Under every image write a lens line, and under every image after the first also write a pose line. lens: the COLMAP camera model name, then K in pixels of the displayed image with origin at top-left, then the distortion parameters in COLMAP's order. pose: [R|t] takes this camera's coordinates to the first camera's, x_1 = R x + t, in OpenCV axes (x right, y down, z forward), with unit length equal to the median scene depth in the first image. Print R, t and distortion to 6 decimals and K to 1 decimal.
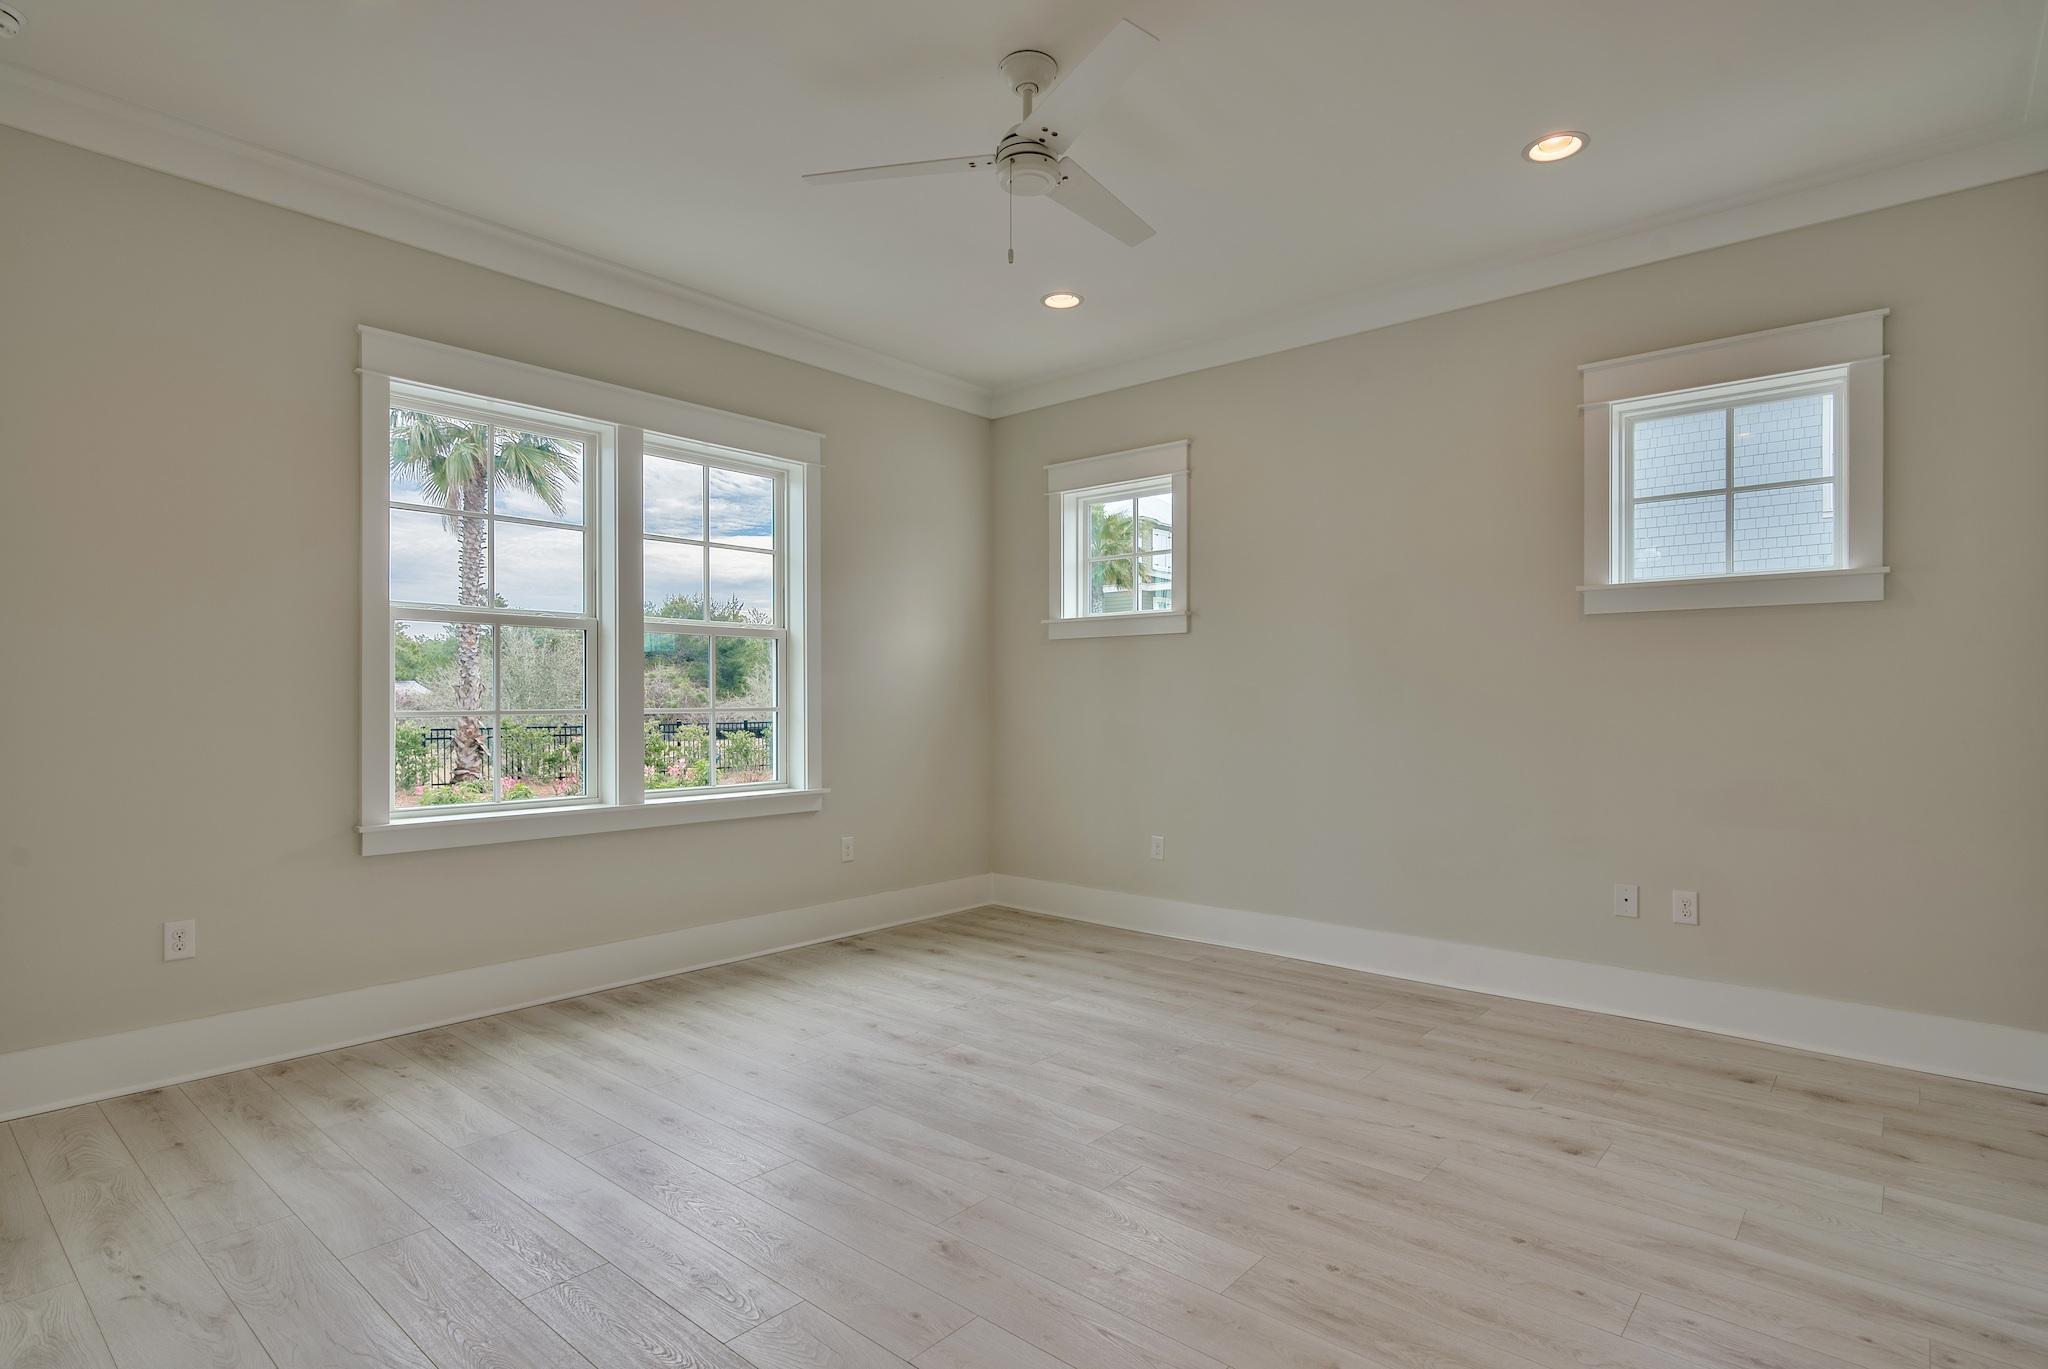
lens RADIAL K [[1007.3, 0, 1017.0], [0, 1007.3, 697.1], [0, 0, 1]] dist [-0.001947, 0.000080]
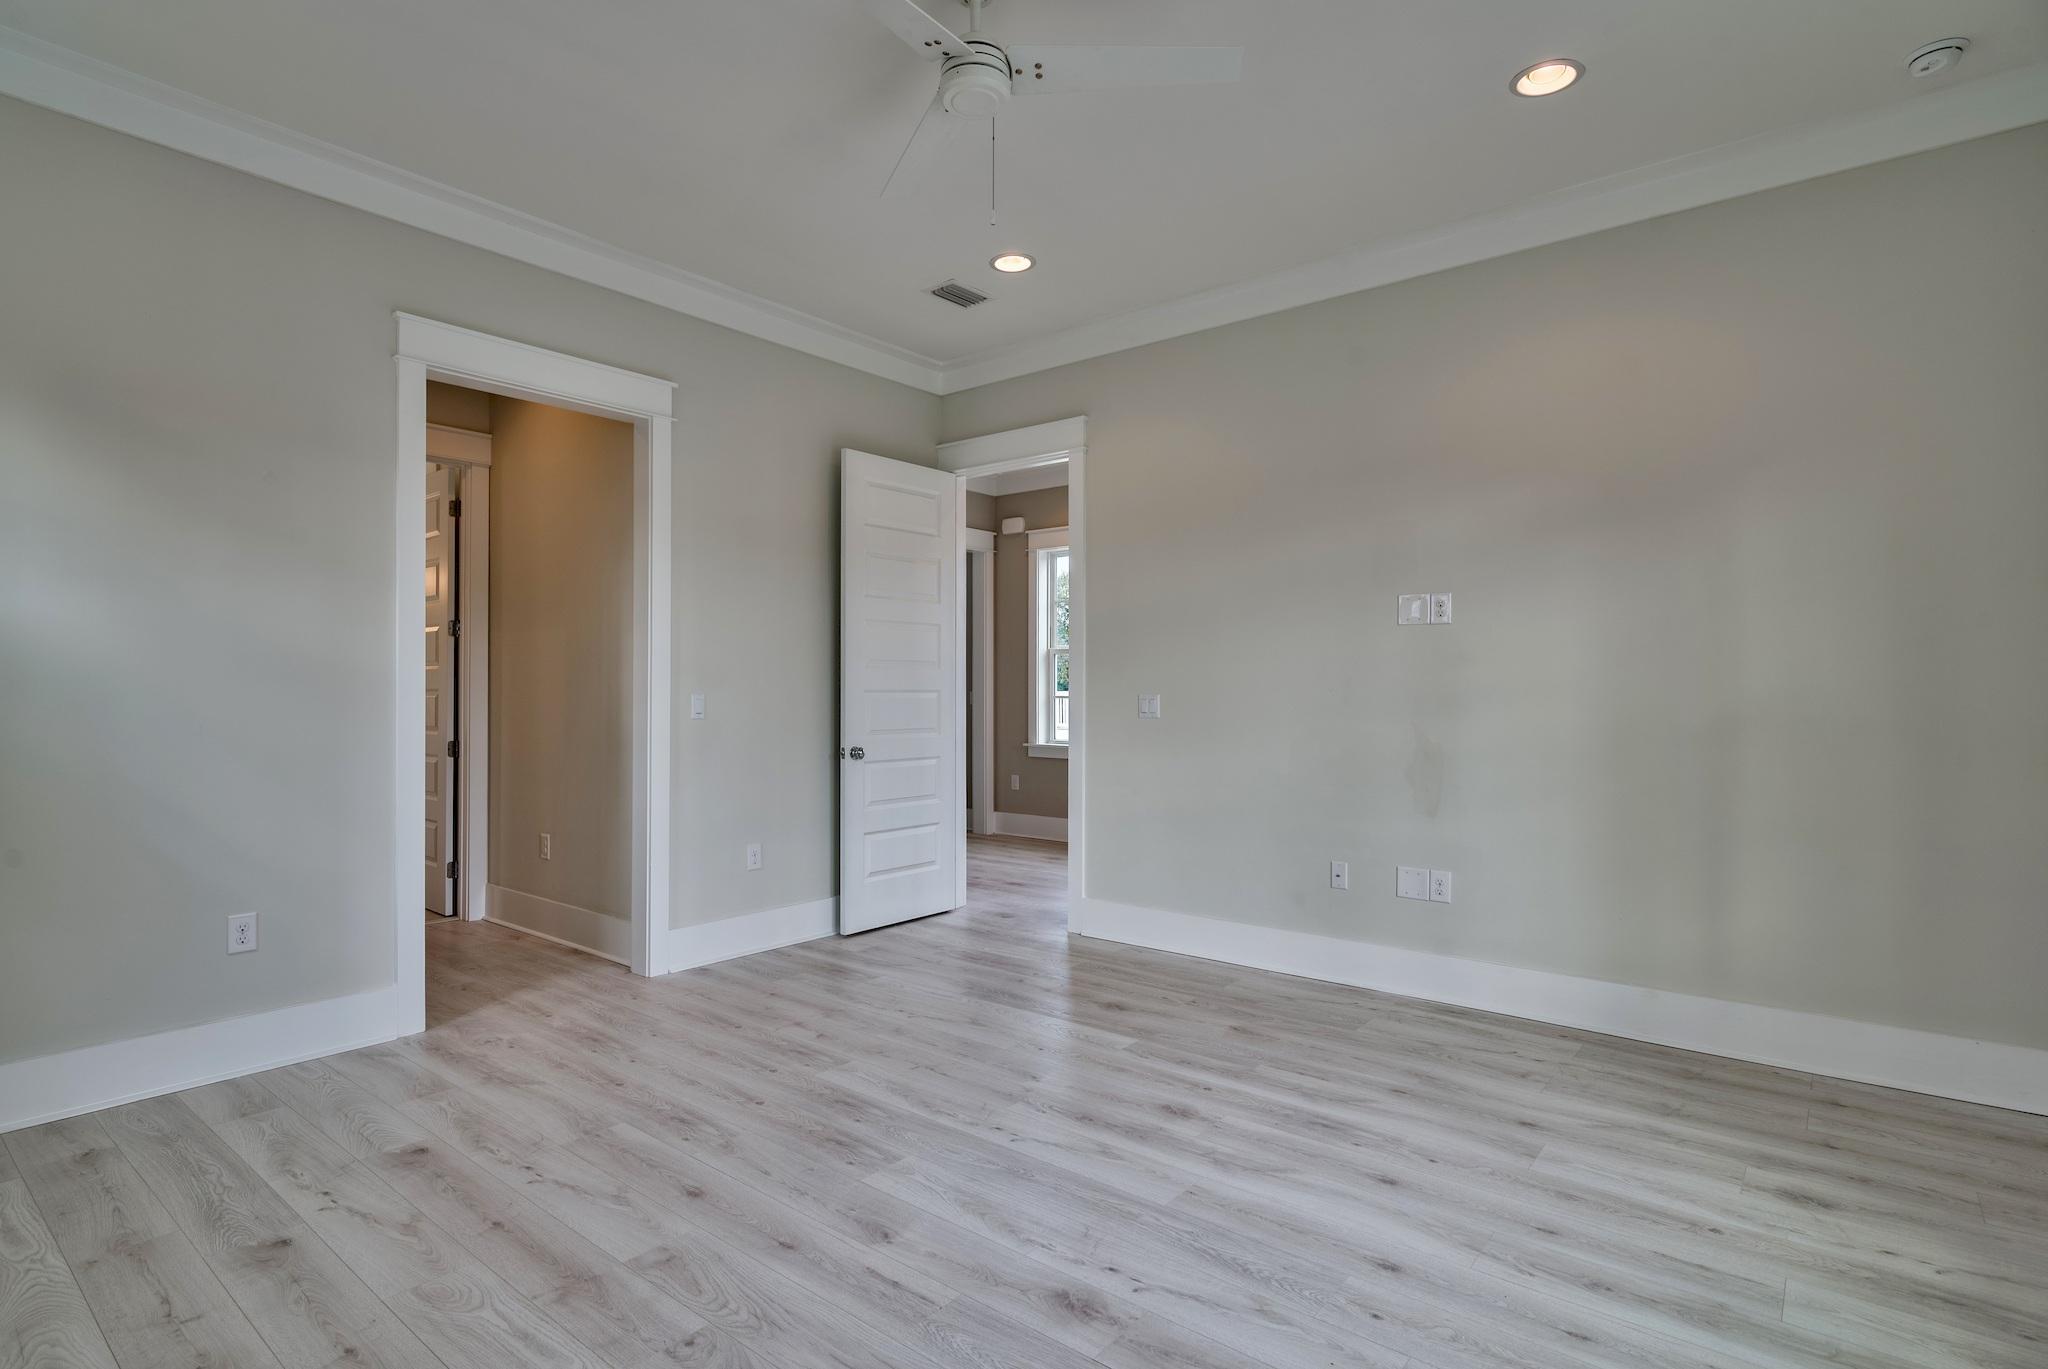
lens RADIAL K [[1007.3, 0, 1017.0], [0, 1007.3, 697.1], [0, 0, 1]] dist [-0.001947, 0.000080]
pose [[-0.999269, -0.002905, -0.038128, 0.005829], [-0.003031, 0.999990, 0.003244, 0.001035], [0.038118, 0.003357, -0.999268, 1.879383]]
